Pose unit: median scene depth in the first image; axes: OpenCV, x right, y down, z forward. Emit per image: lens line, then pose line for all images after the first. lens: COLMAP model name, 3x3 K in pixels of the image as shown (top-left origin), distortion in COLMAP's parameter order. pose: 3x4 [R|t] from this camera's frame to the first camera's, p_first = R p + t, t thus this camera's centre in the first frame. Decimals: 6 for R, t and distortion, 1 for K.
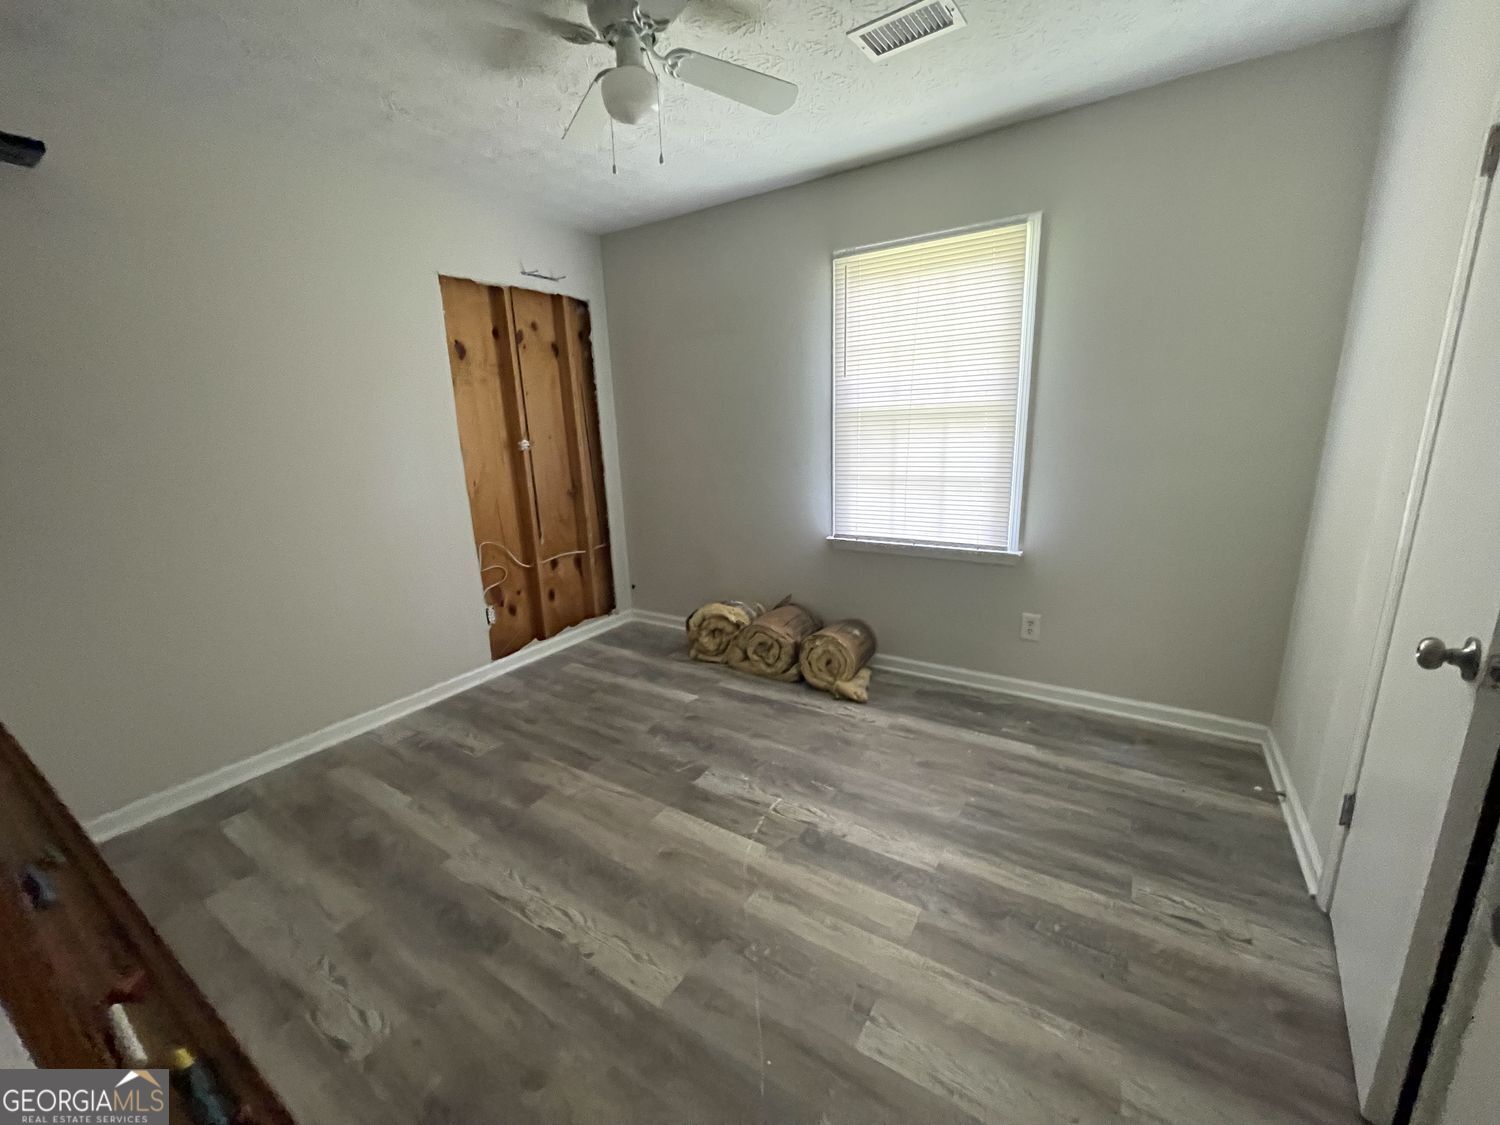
lens RADIAL K [[605.2, 0, 741.7], [0, 605.2, 565.1], [0, 0, 1]] dist [-0.000921, -0.000761]
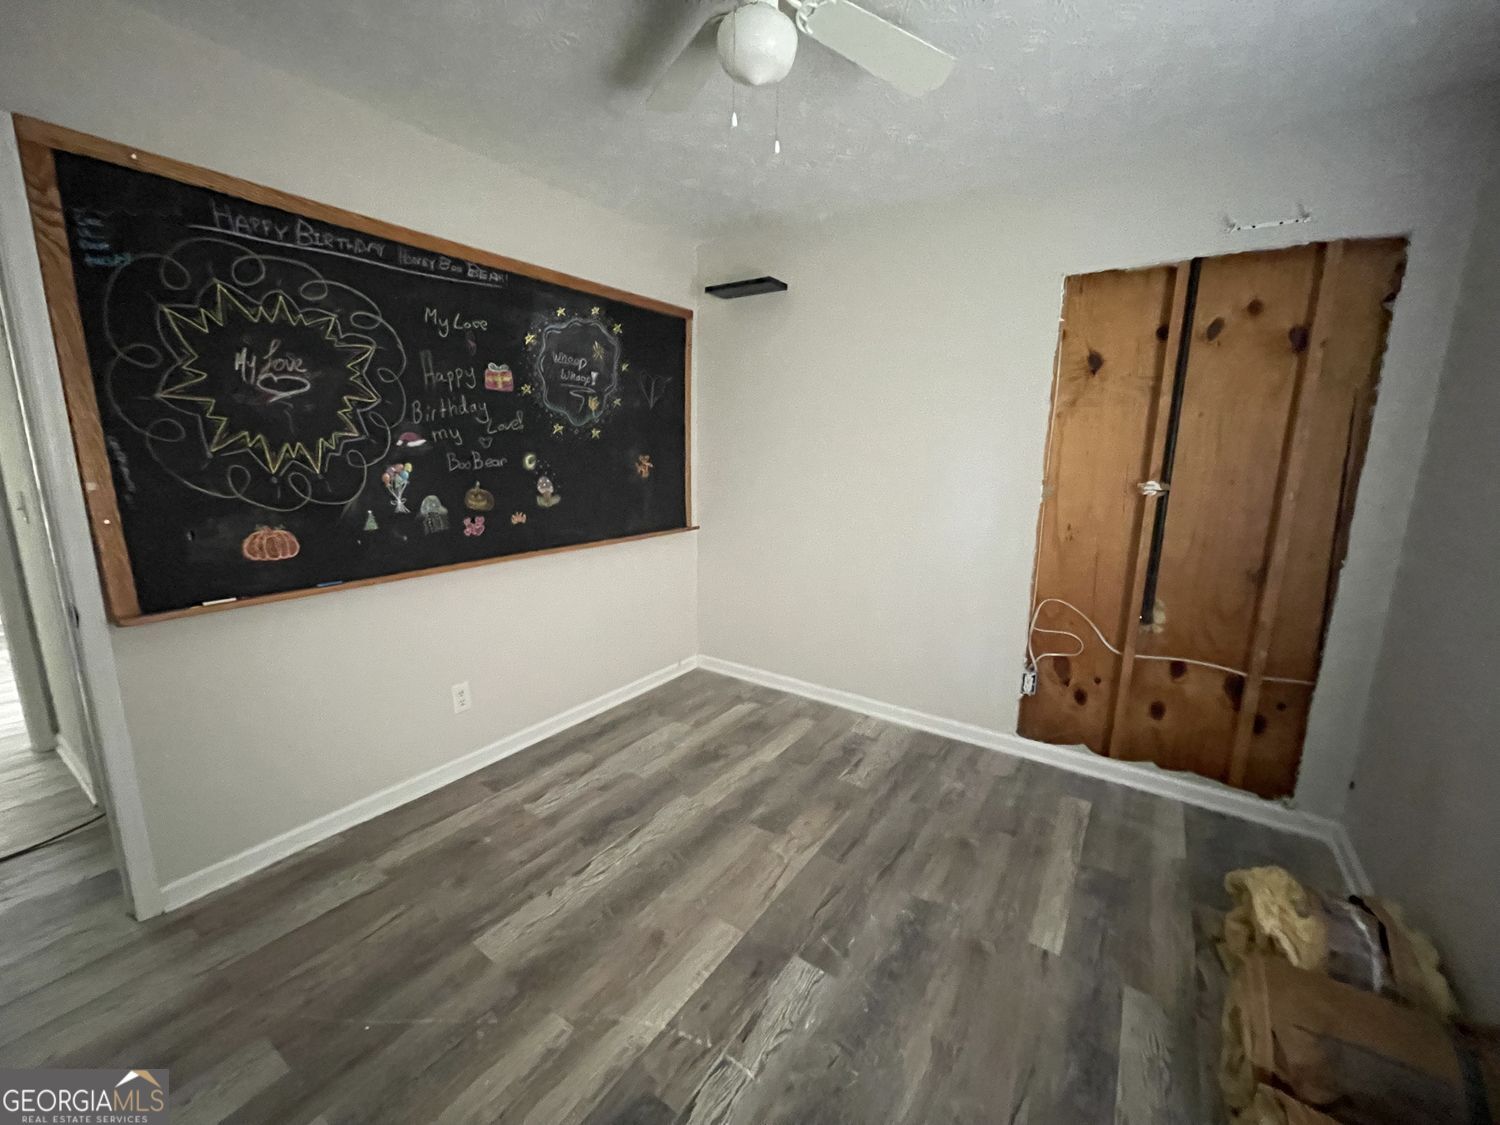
lens RADIAL K [[607.7, 0, 741.5], [0, 607.7, 562.0], [0, 0, 1]] dist [-0.001405, 0.002411]
pose [[-0.022270, 0.227598, -0.973501, 0.407809], [-0.247829, 0.942093, 0.225924, -0.184189], [0.968548, 0.246293, 0.035425, 0.619803]]
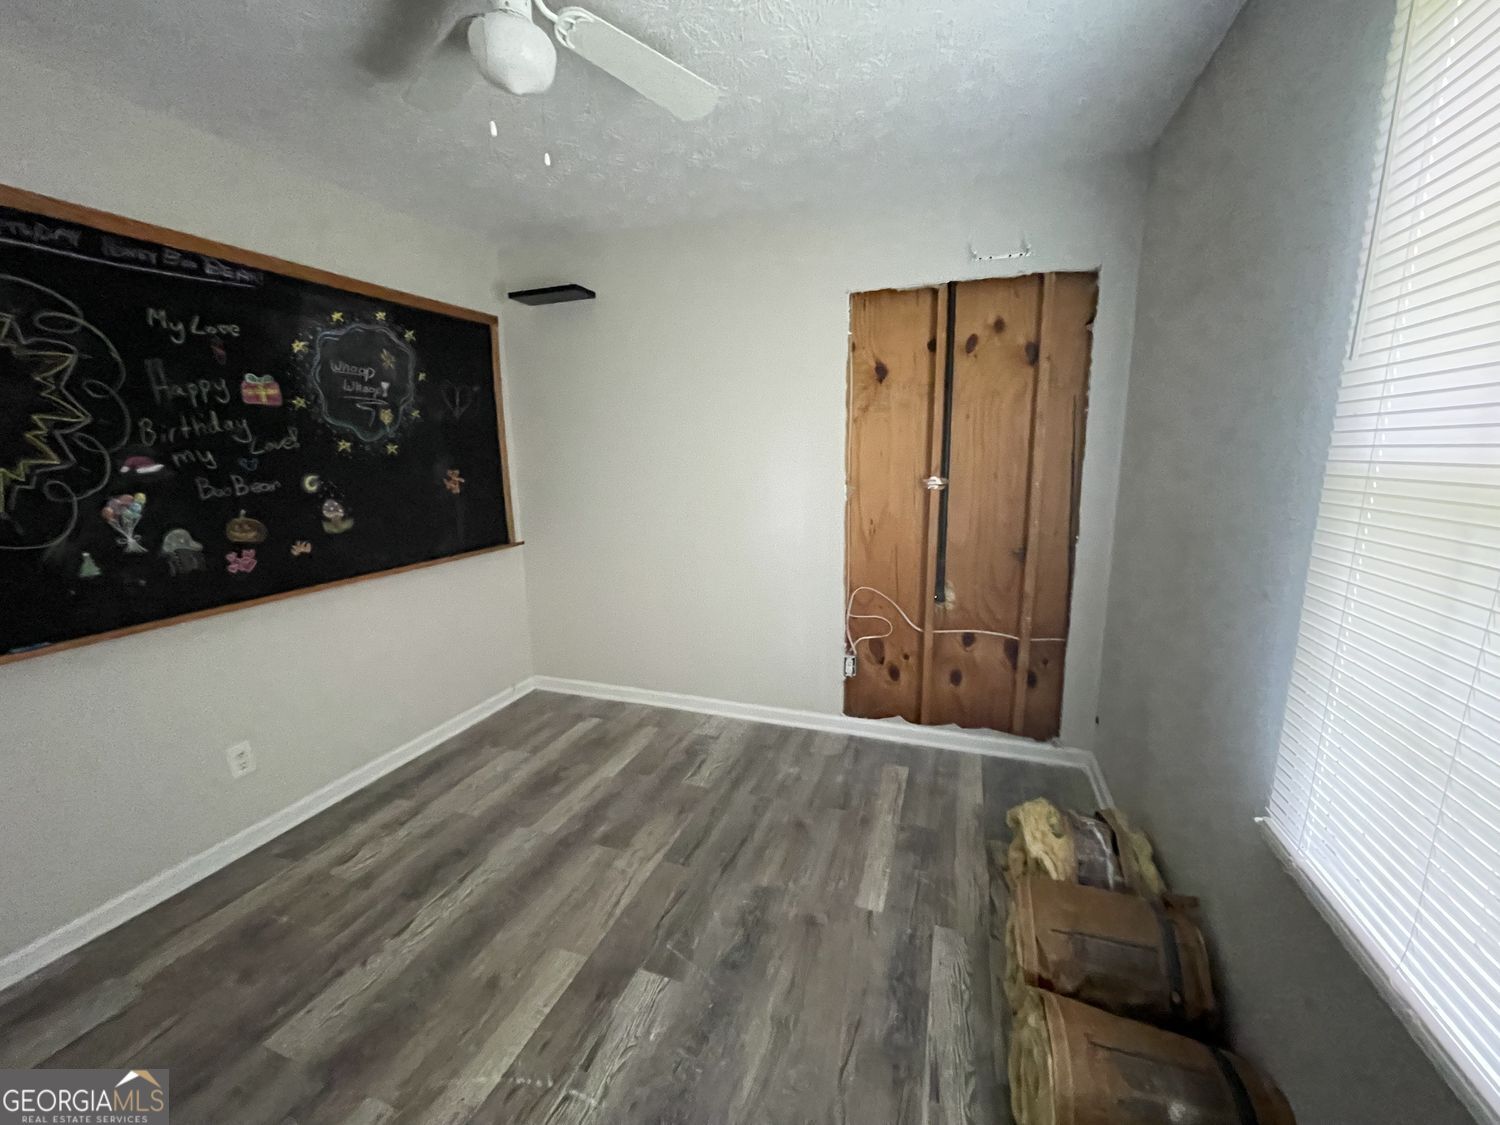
lens RADIAL K [[607.7, 0, 741.5], [0, 607.7, 562.0], [0, 0, 1]] dist [-0.001405, 0.002411]
pose [[0.228709, 0.213388, -0.949820, 0.415668], [-0.220918, 0.961602, 0.162840, -0.199280], [0.948097, 0.172590, 0.267068, 0.652602]]
